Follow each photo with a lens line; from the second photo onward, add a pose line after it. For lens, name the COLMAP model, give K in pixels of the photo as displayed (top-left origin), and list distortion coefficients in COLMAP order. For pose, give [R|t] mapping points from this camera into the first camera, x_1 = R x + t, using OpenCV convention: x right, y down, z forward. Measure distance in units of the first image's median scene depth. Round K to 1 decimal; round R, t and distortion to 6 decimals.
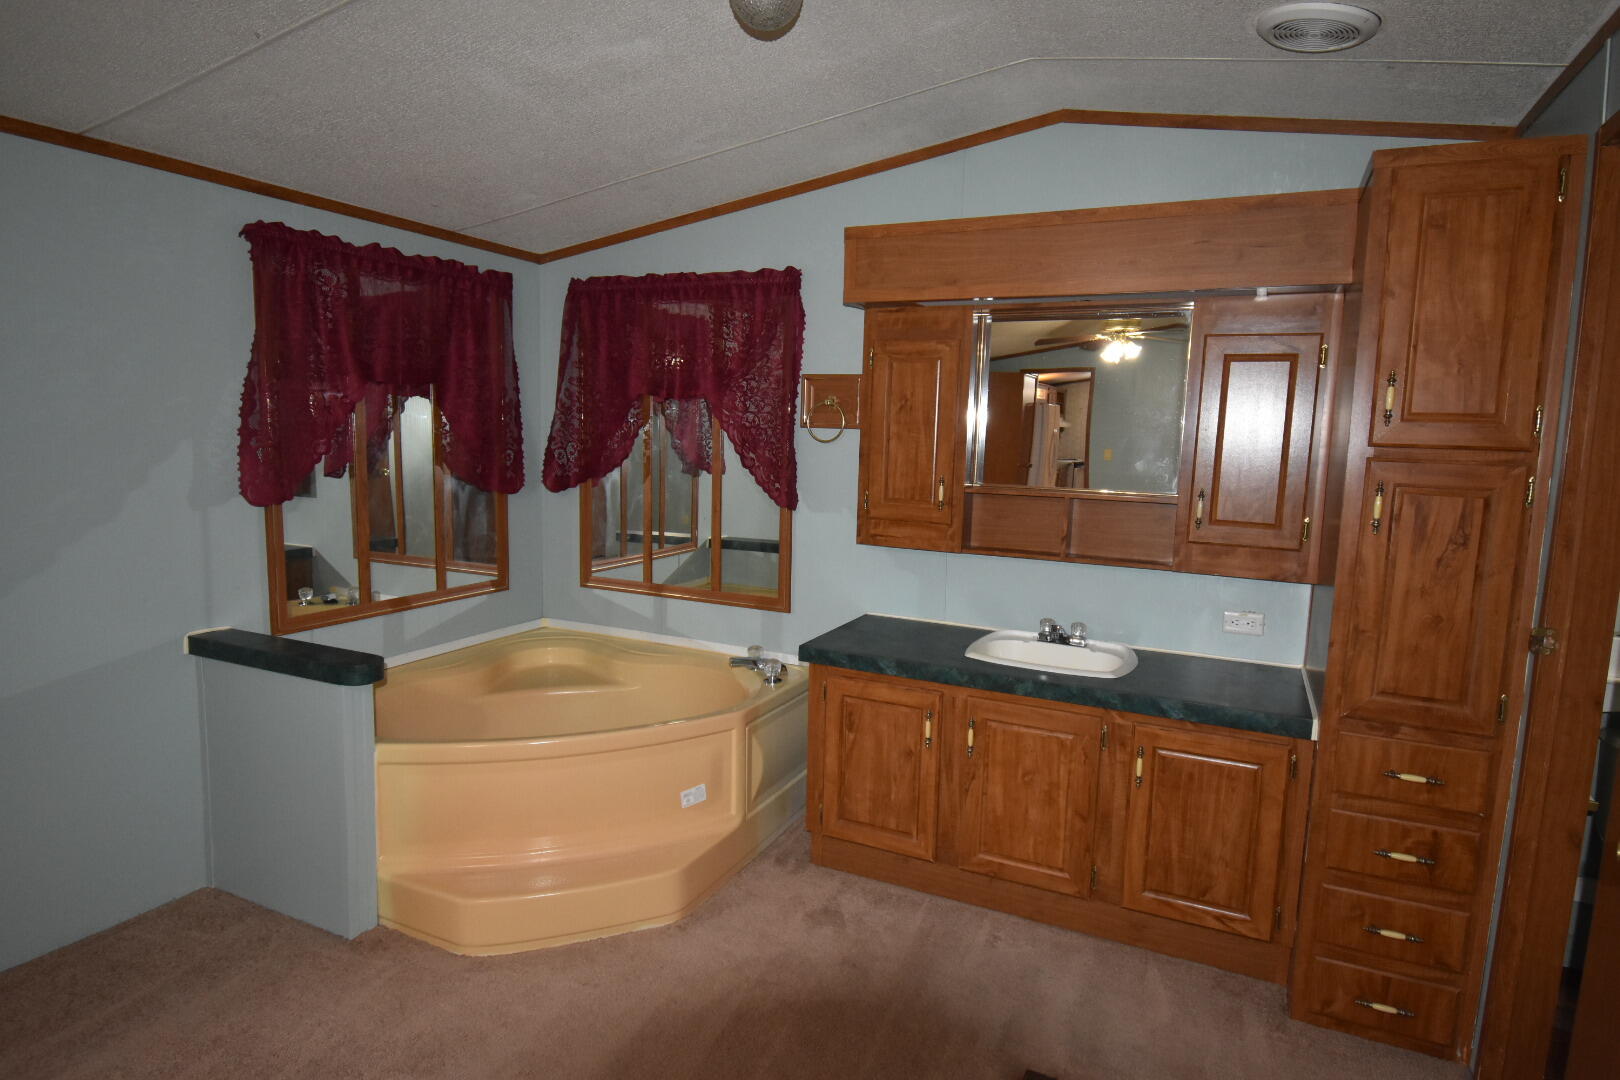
lens RADIAL K [[876.8, 0, 810.0], [0, 876.8, 540.0], [0, 0, 1]] dist [0.005265, -0.016702]
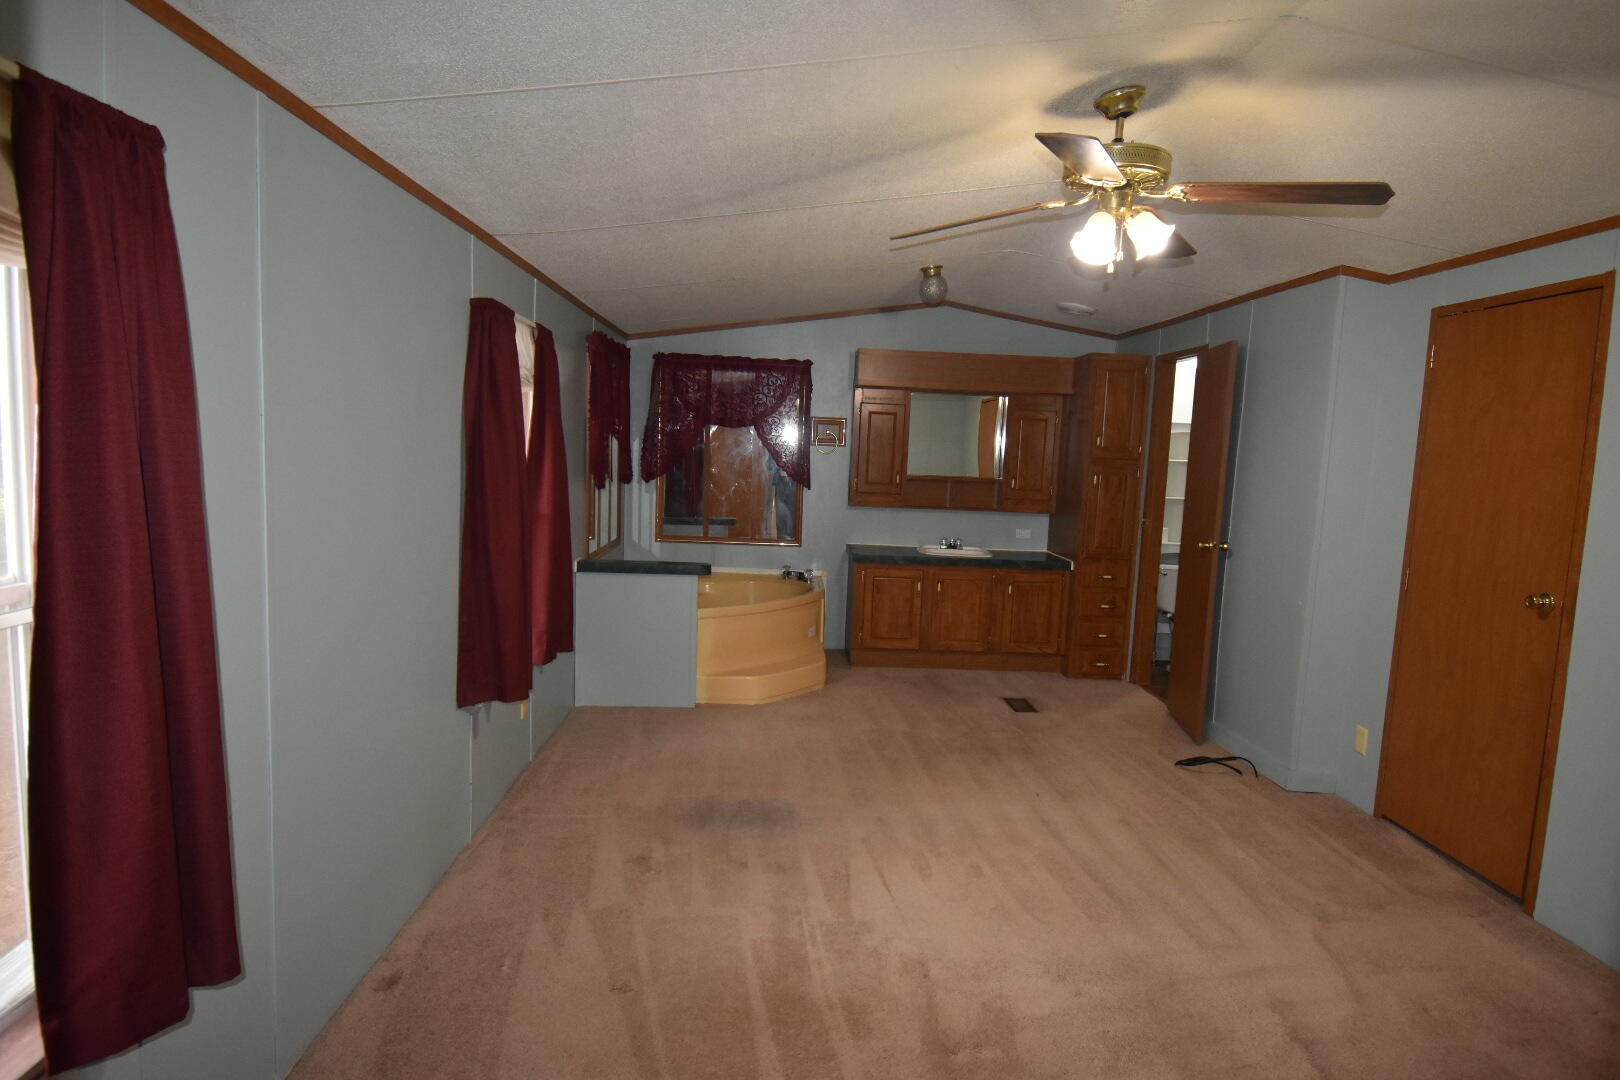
lens RADIAL K [[876.8, 0, 810.0], [0, 876.8, 540.0], [0, 0, 1]] dist [0.005265, -0.016702]
pose [[0.891066, -0.043063, 0.451825, -1.112405], [0.042755, 0.999026, 0.010896, 0.066526], [-0.451855, 0.009608, 0.892040, -0.840535]]
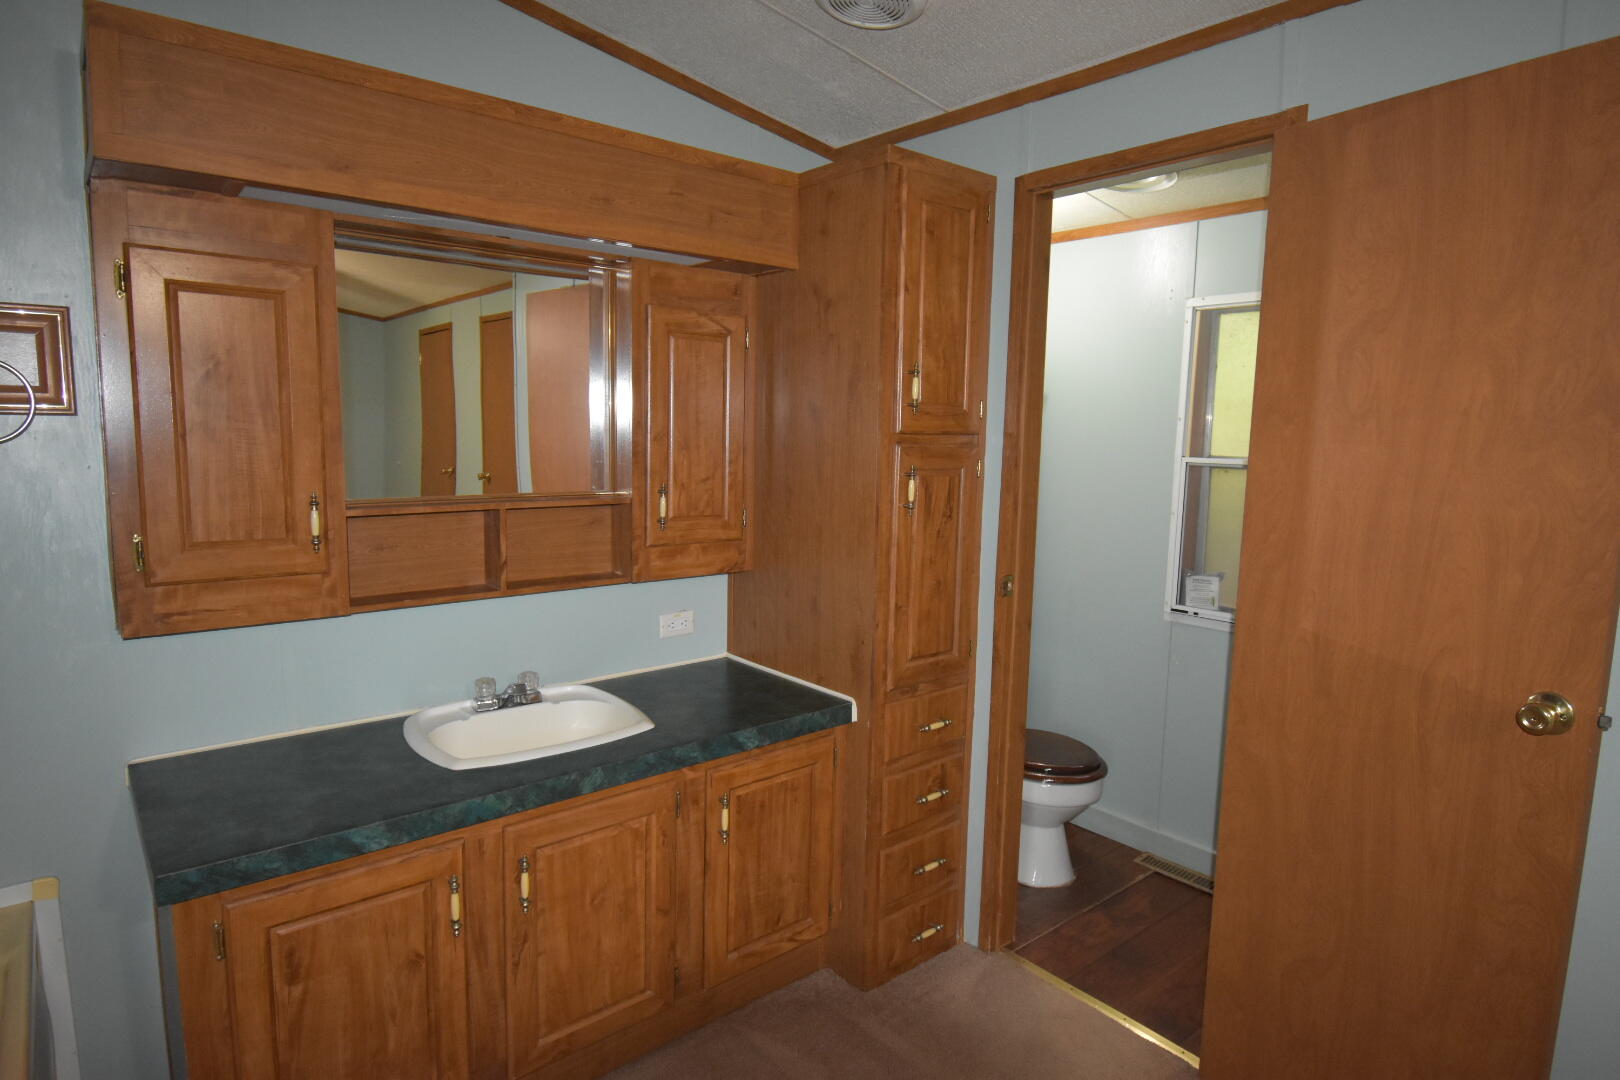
lens RADIAL K [[876.8, 0, 810.0], [0, 876.8, 540.0], [0, 0, 1]] dist [0.005265, -0.016702]
pose [[0.417368, -0.134453, 0.898736, -0.287251], [0.108394, 0.989299, 0.097663, -0.073634], [-0.902250, 0.056656, 0.427475, 0.511129]]
